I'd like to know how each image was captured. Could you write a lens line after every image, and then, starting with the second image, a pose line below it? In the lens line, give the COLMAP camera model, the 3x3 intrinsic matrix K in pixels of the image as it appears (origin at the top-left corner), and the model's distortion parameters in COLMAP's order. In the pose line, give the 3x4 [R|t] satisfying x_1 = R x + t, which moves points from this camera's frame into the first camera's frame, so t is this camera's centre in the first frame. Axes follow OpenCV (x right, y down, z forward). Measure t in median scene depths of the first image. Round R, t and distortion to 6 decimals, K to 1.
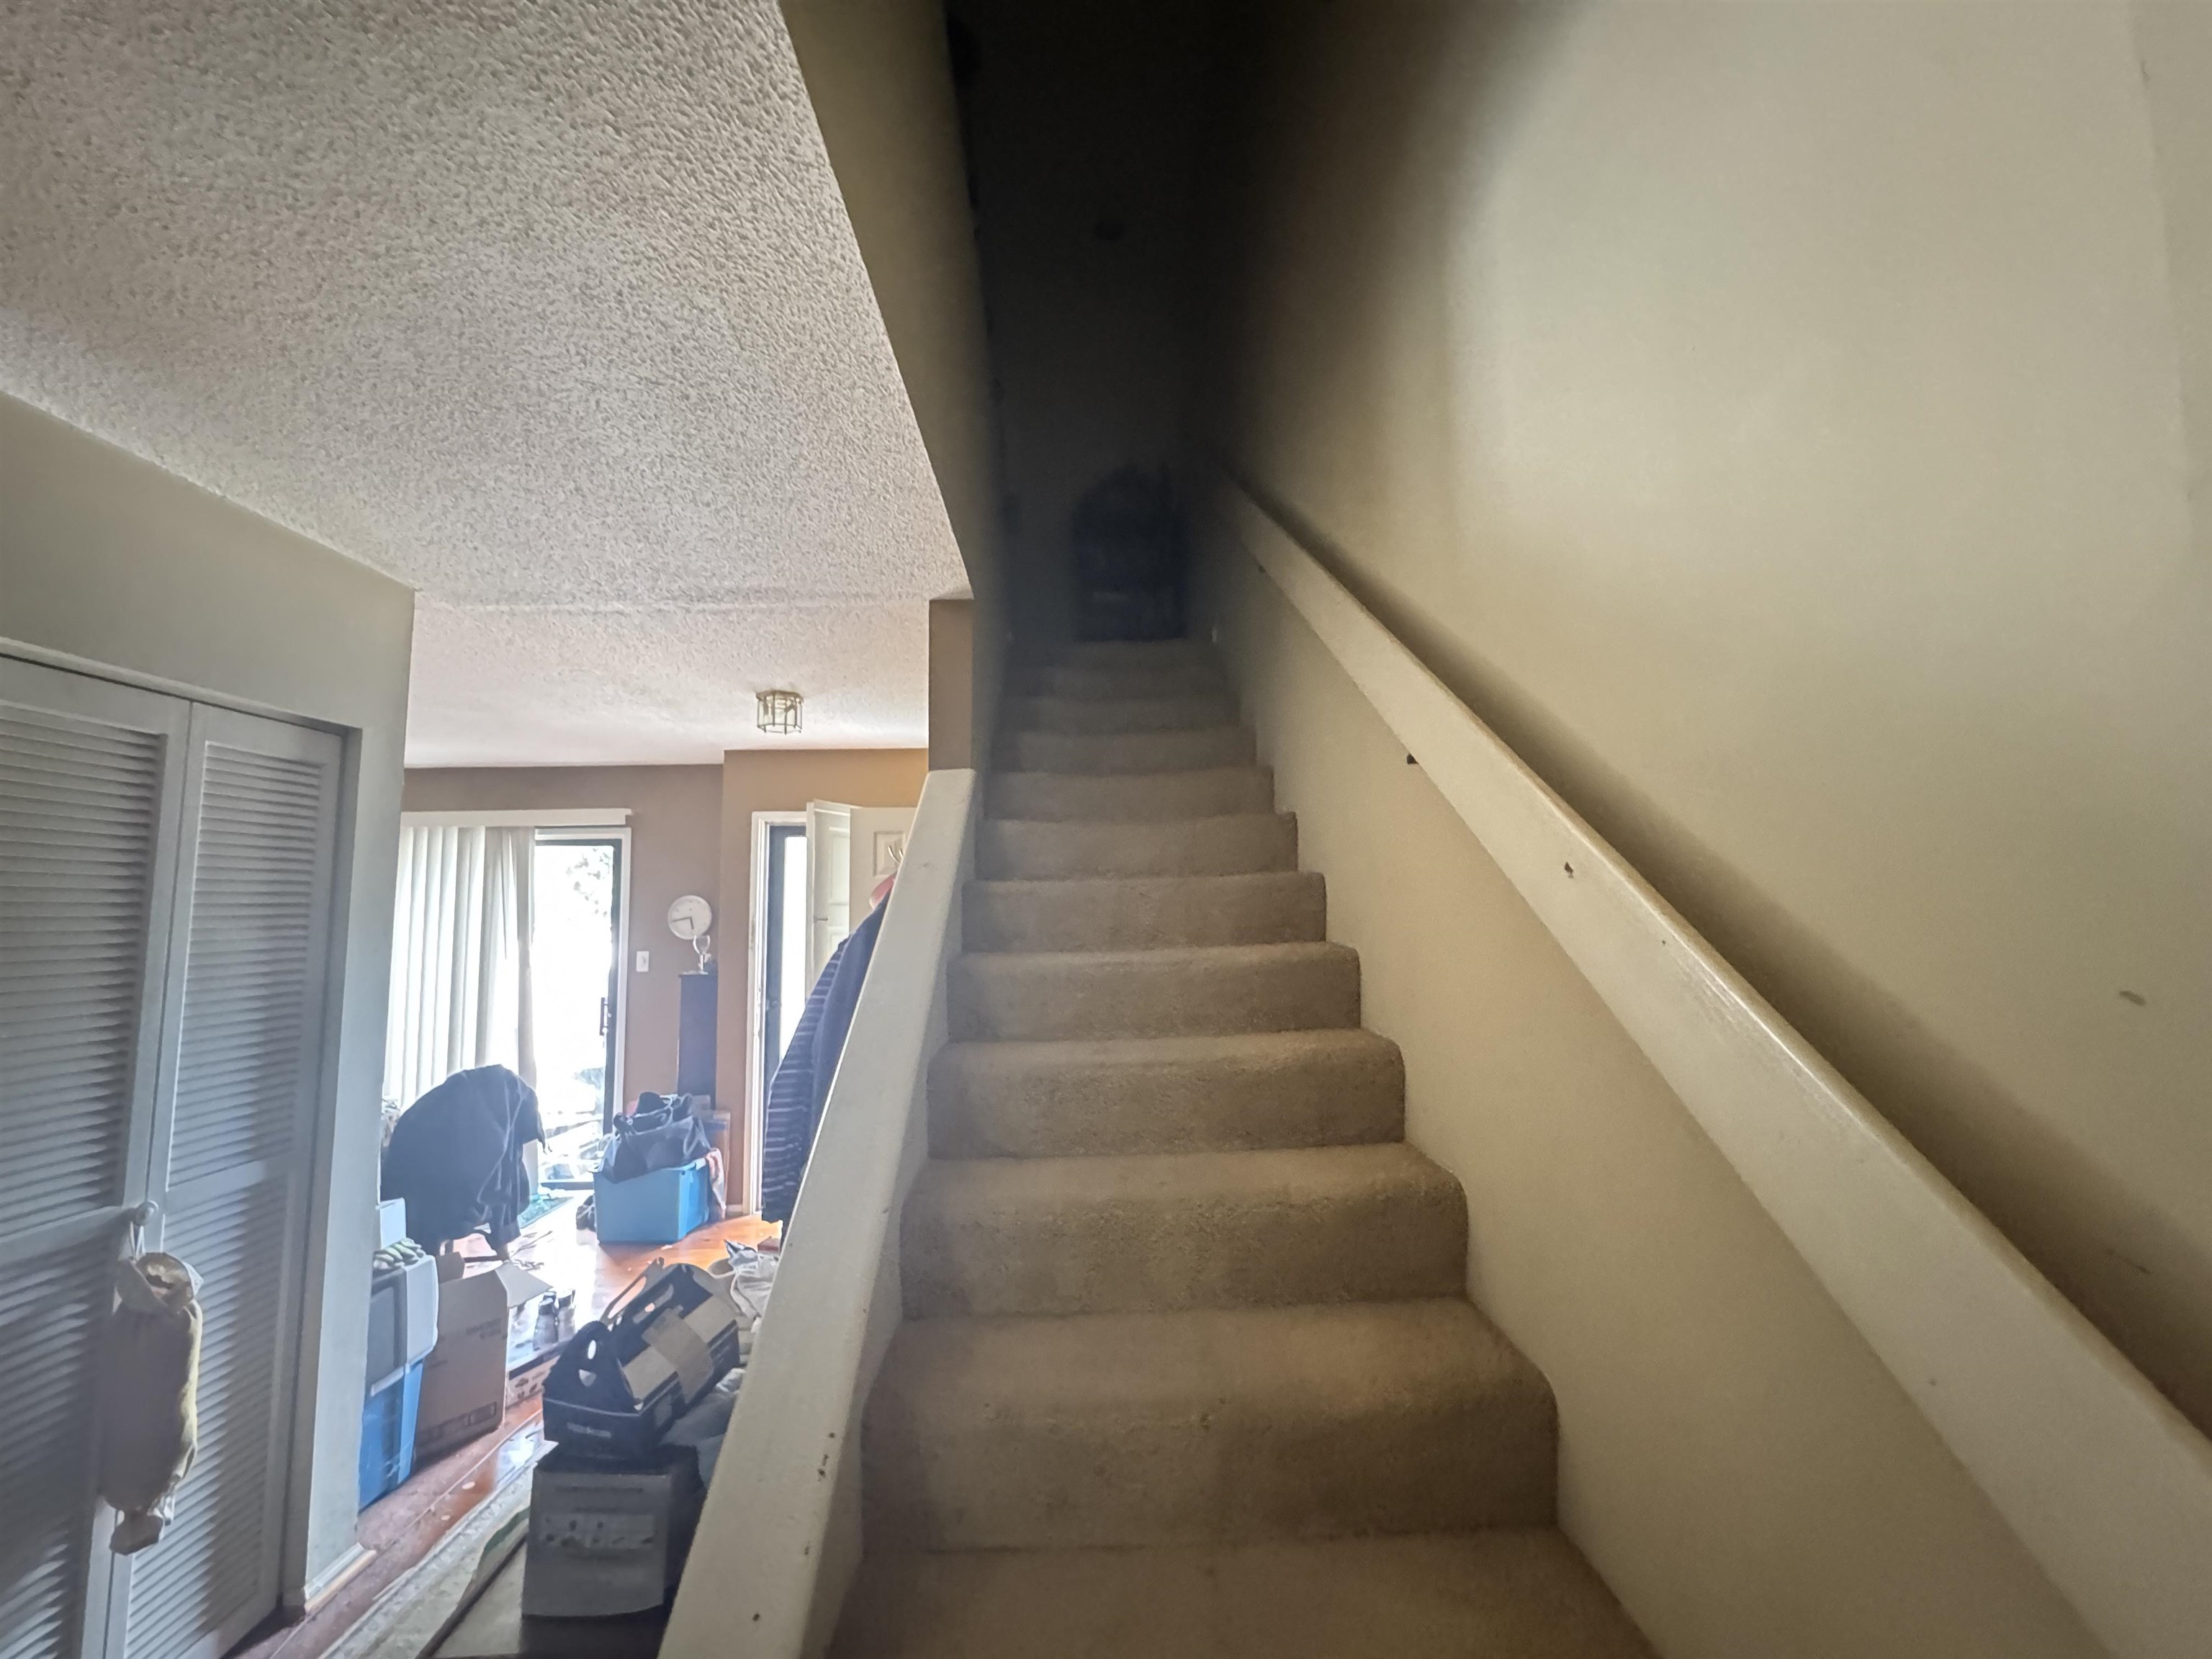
lens RADIAL K [[881.8, 0, 1101.8], [0, 881.8, 825.7], [0, 0, 1]] dist [-0.001767, 0.000549]
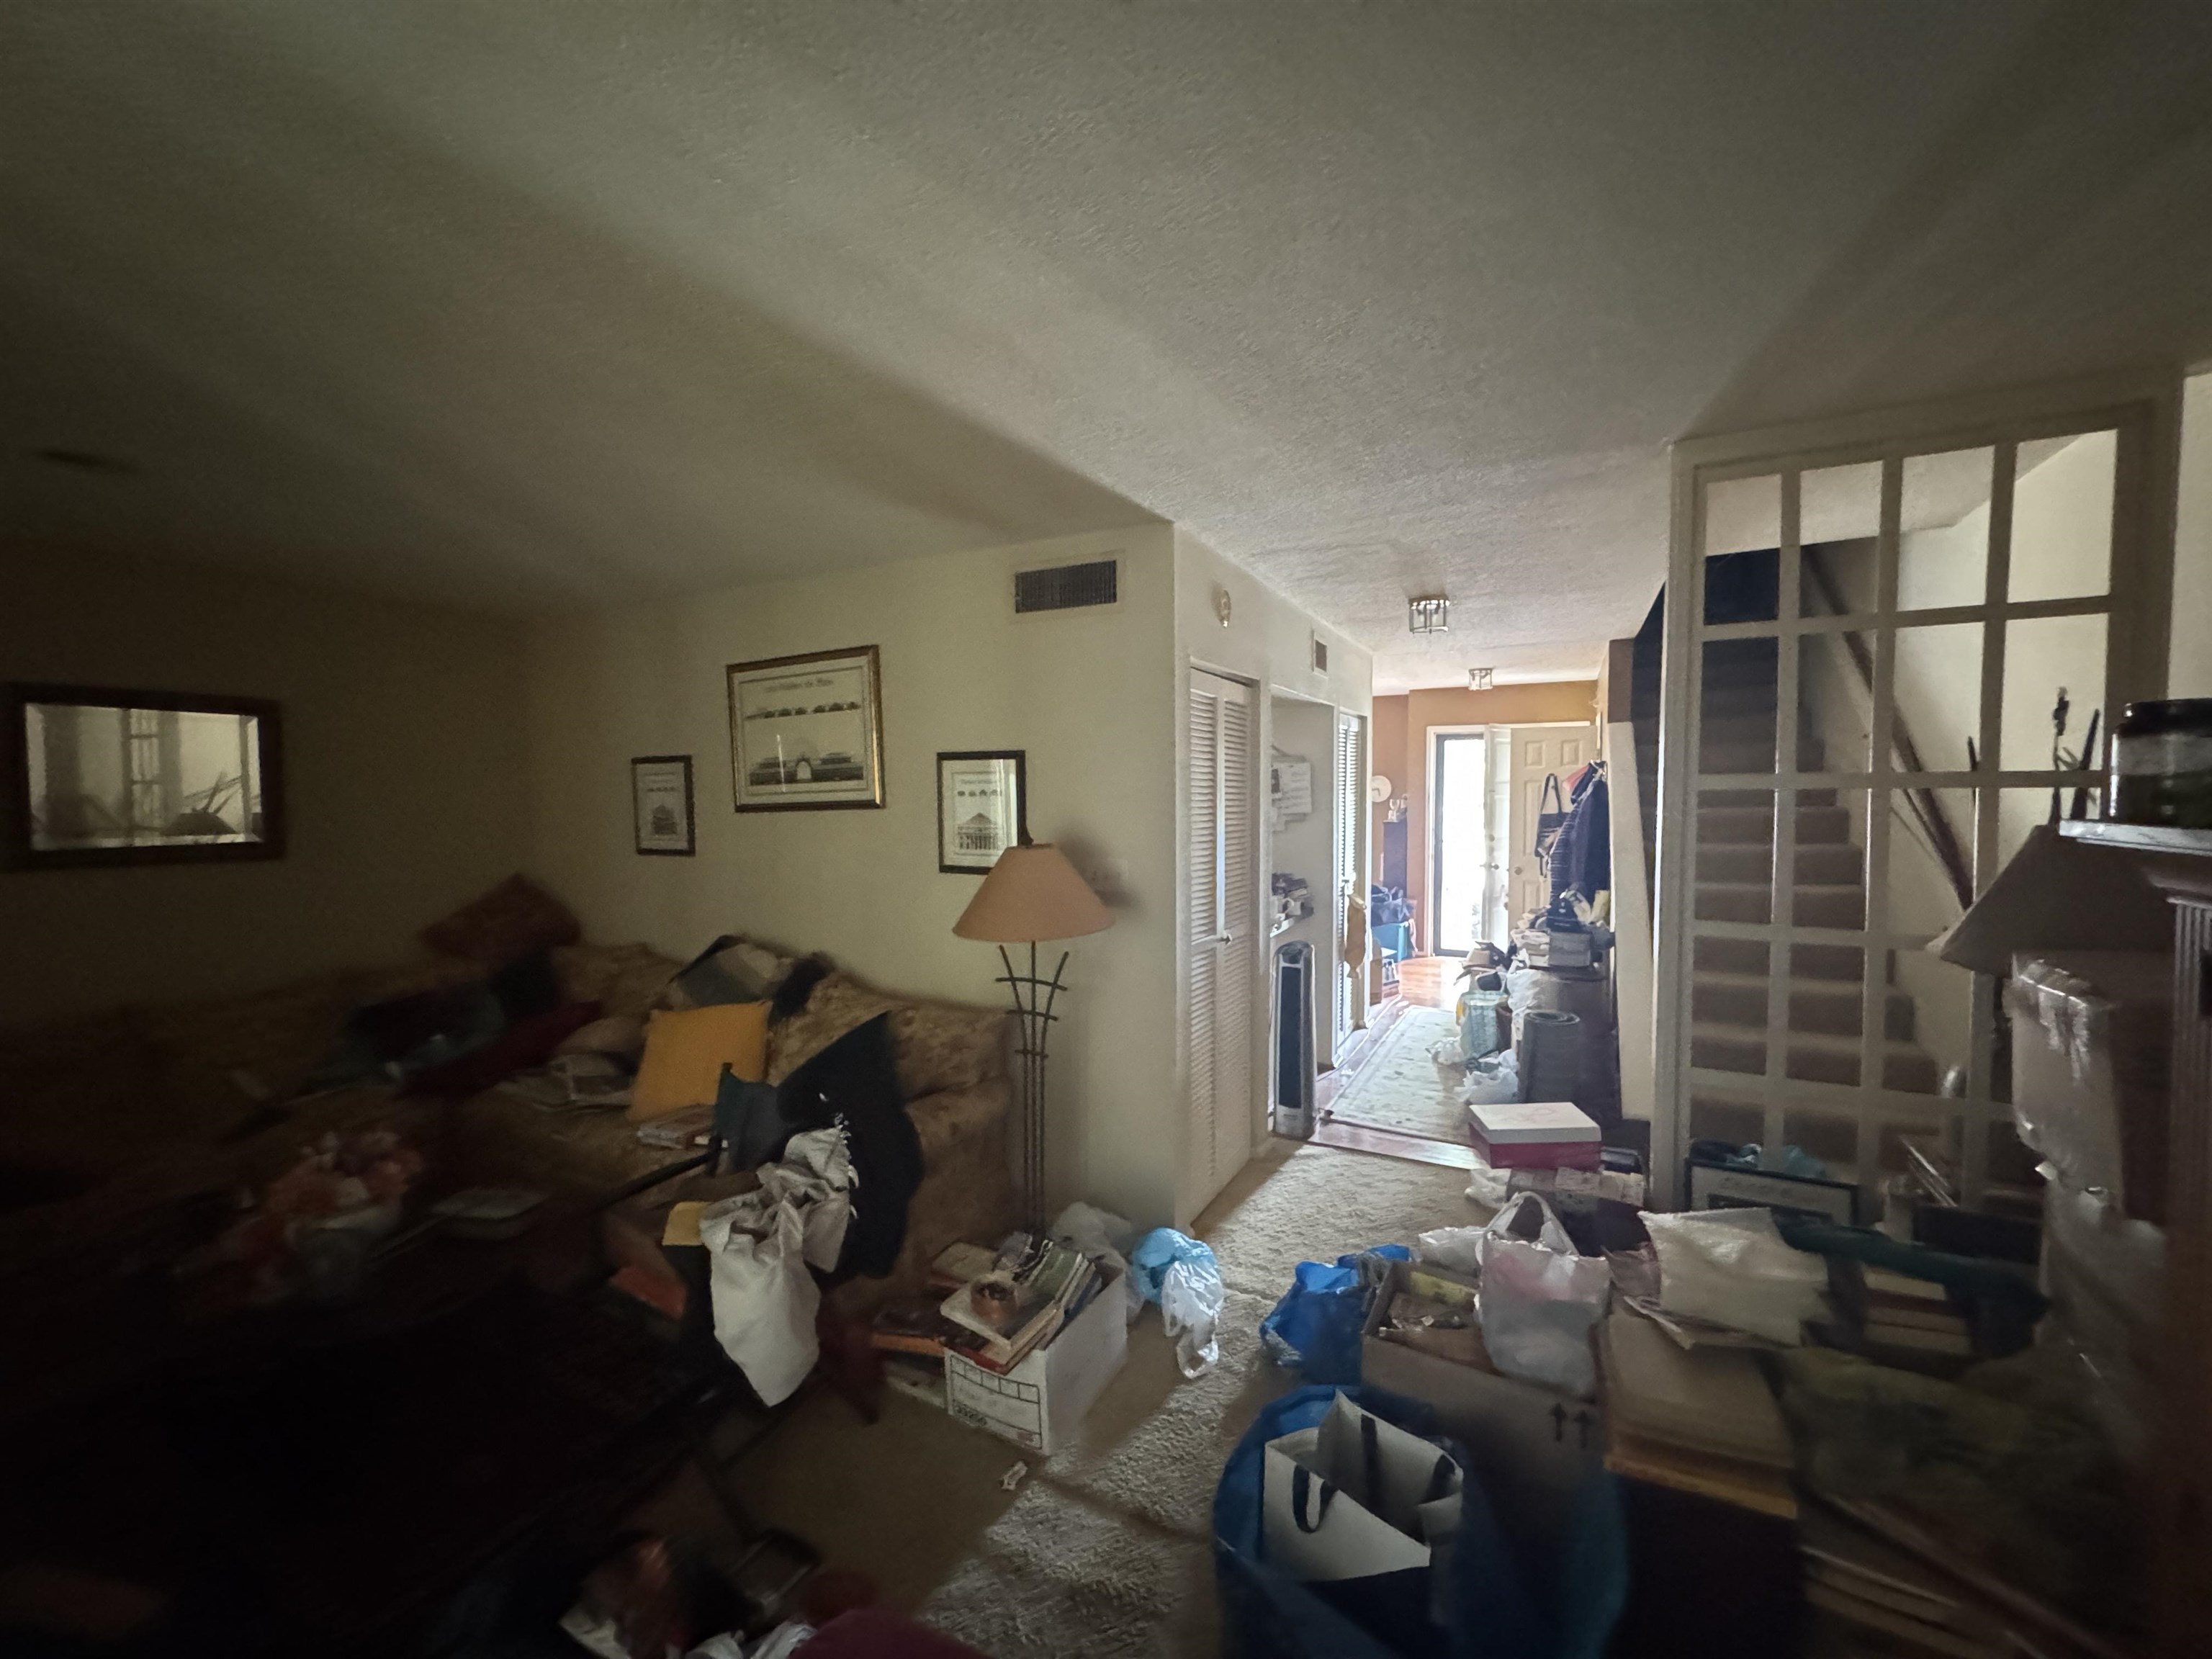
lens RADIAL K [[881.8, 0, 1102.1], [0, 881.8, 827.3], [0, 0, 1]] dist [-0.001767, 0.000549]
pose [[0.872064, 0.034866, -0.488149, -0.121439], [0.038665, 0.989433, 0.139744, -0.090875], [0.487863, -0.140740, 0.861500, -0.829841]]
